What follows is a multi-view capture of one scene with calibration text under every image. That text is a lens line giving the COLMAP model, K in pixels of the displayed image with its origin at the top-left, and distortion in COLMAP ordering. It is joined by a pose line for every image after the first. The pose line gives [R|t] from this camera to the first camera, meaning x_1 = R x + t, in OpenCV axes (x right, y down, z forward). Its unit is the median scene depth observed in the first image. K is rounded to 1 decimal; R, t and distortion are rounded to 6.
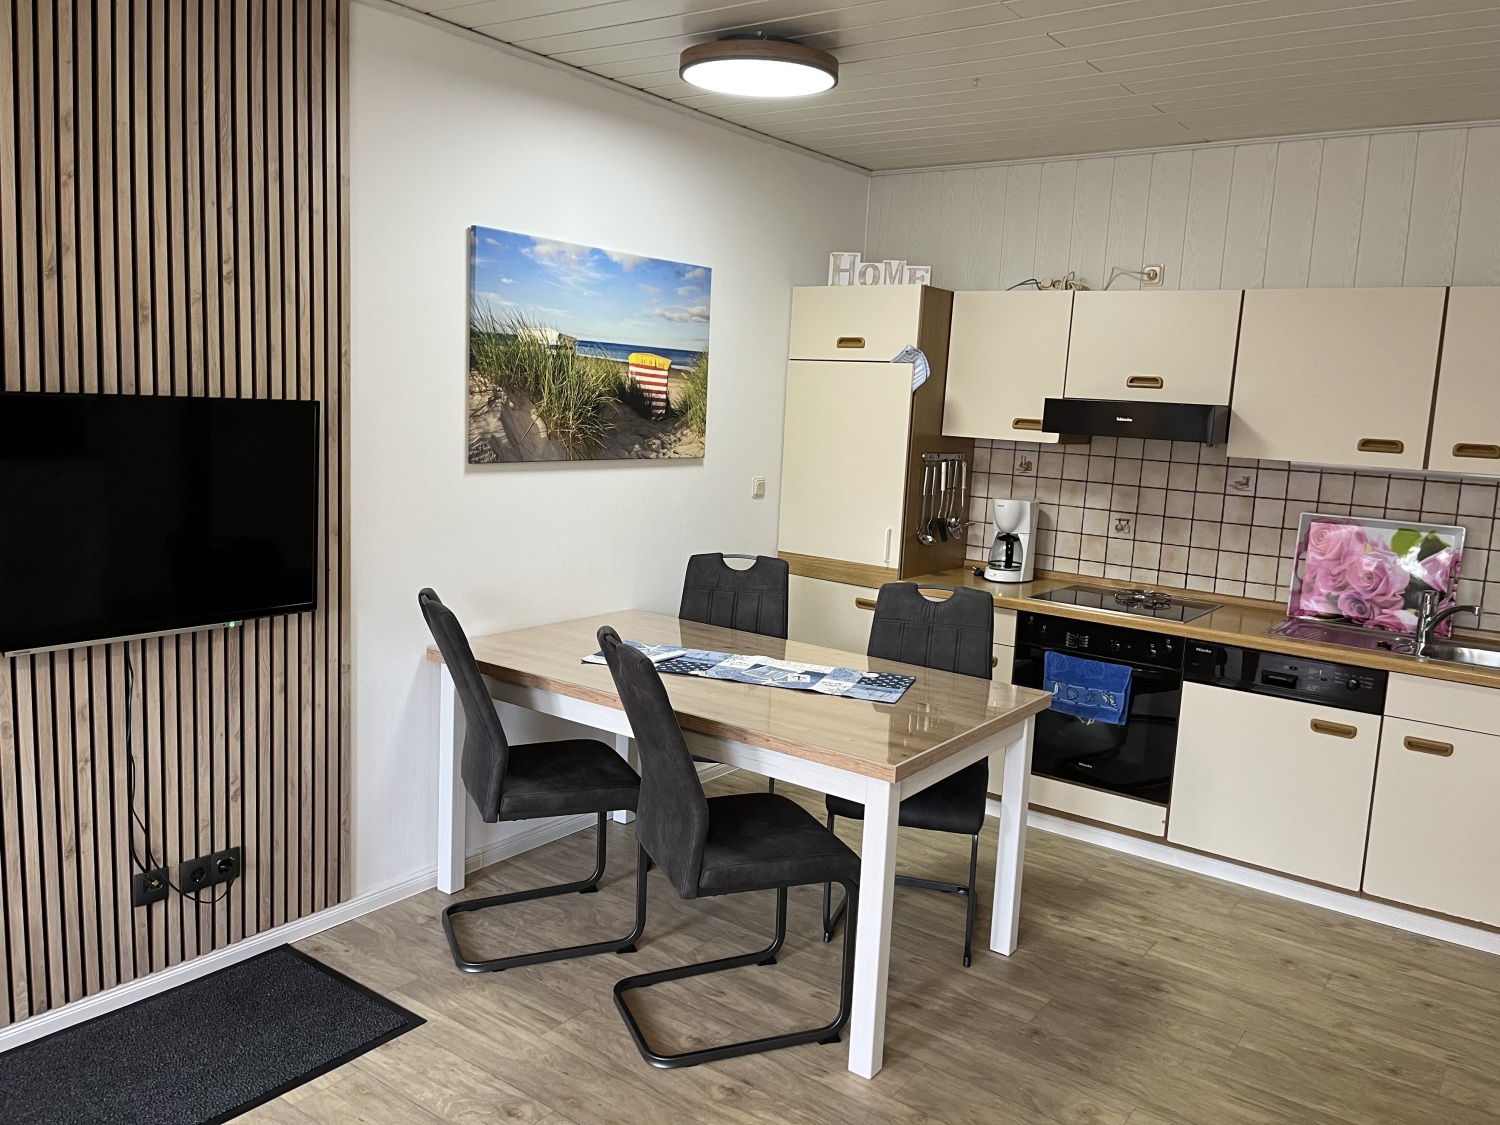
lens RADIAL K [[1144.2, 0, 756.0], [0, 1144.2, 552.3], [0, 0, 1]] dist [0.063883, -0.107590]
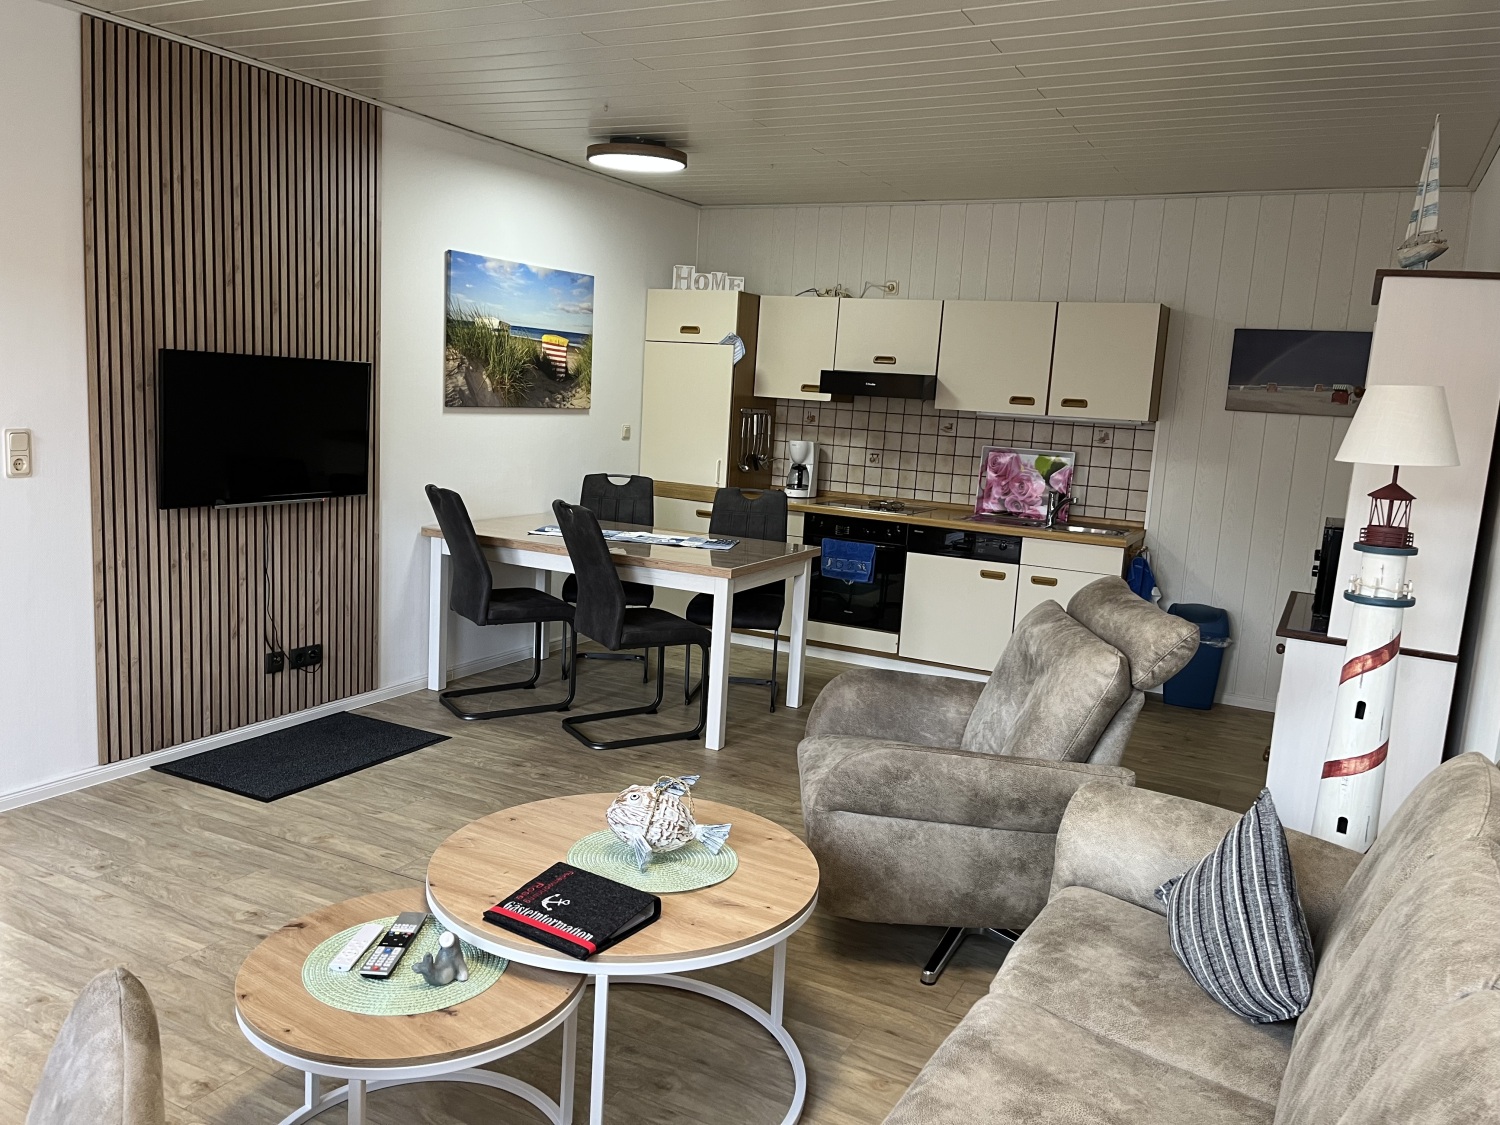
lens RADIAL K [[1144.2, 0, 756.0], [0, 1144.2, 552.3], [0, 0, 1]] dist [0.063883, -0.107590]
pose [[0.986517, -0.014576, 0.163010, -0.087192], [0.011788, 0.999767, 0.018057, 0.083363], [-0.163235, -0.015892, 0.986459, -0.511377]]
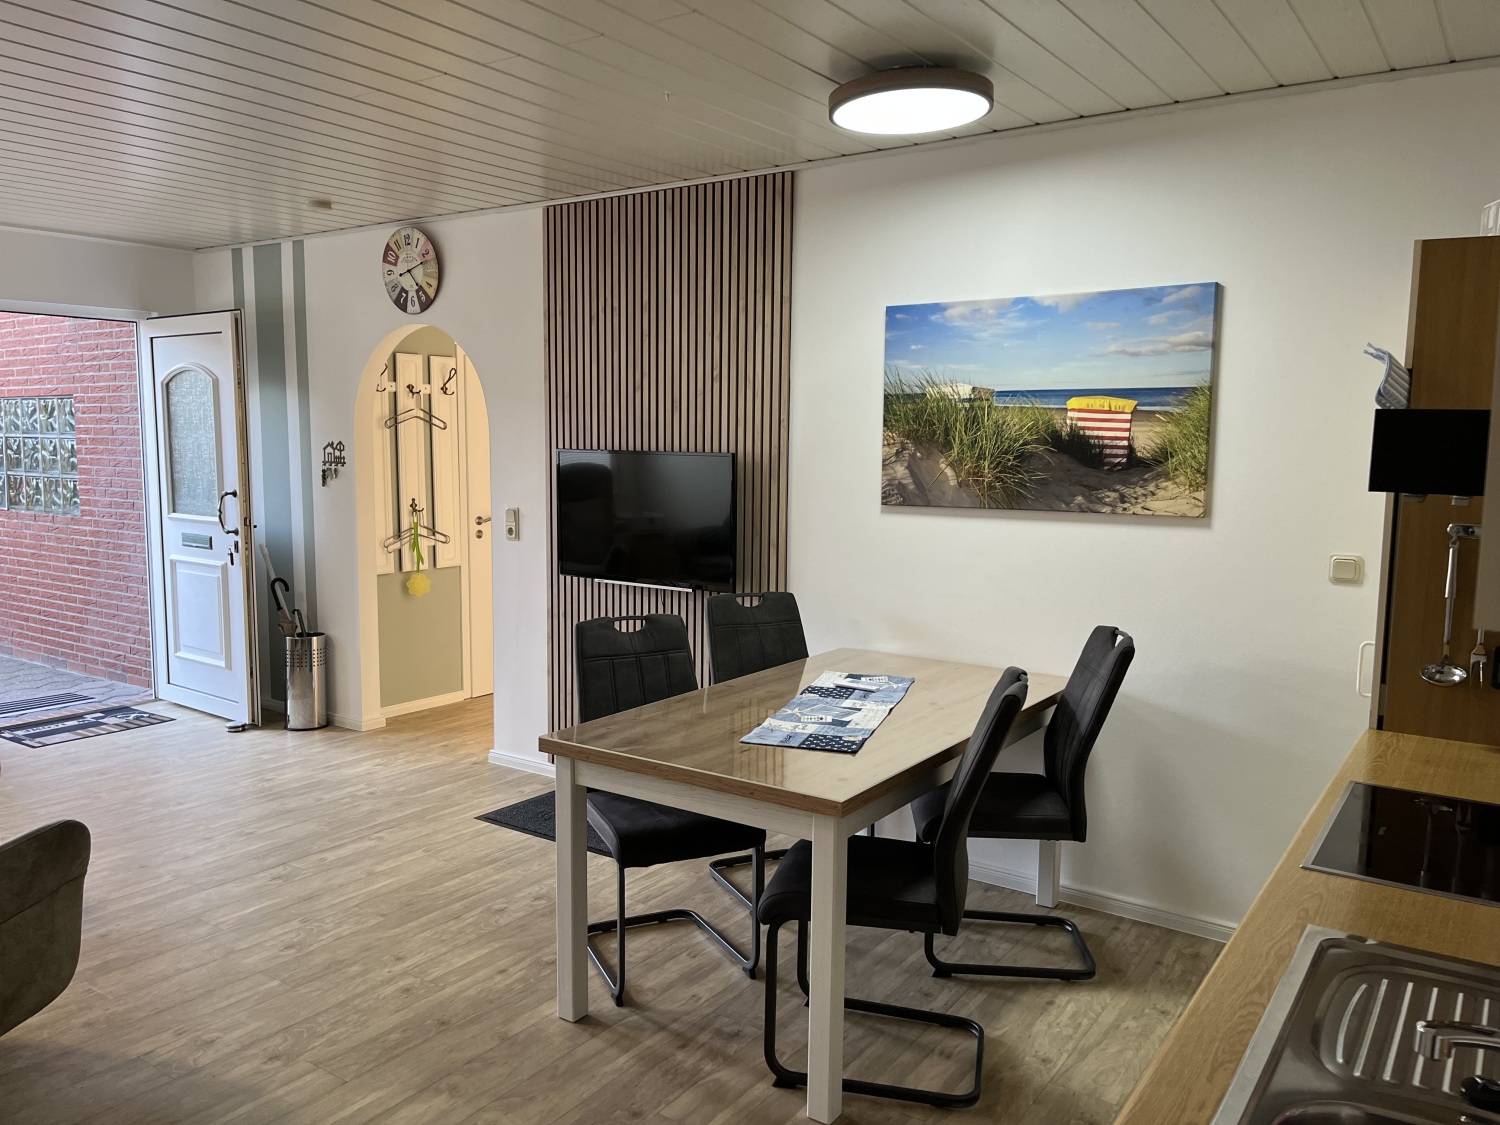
lens RADIAL K [[1146.7, 0, 750.0], [0, 1146.7, 562.5], [0, 0, 1]] dist [0.045208, -0.117387]
pose [[0.027787, 0.065861, -0.997442, 0.851111], [-0.137461, 0.988599, 0.061448, -0.065428], [0.990117, 0.135402, 0.036523, 0.750852]]
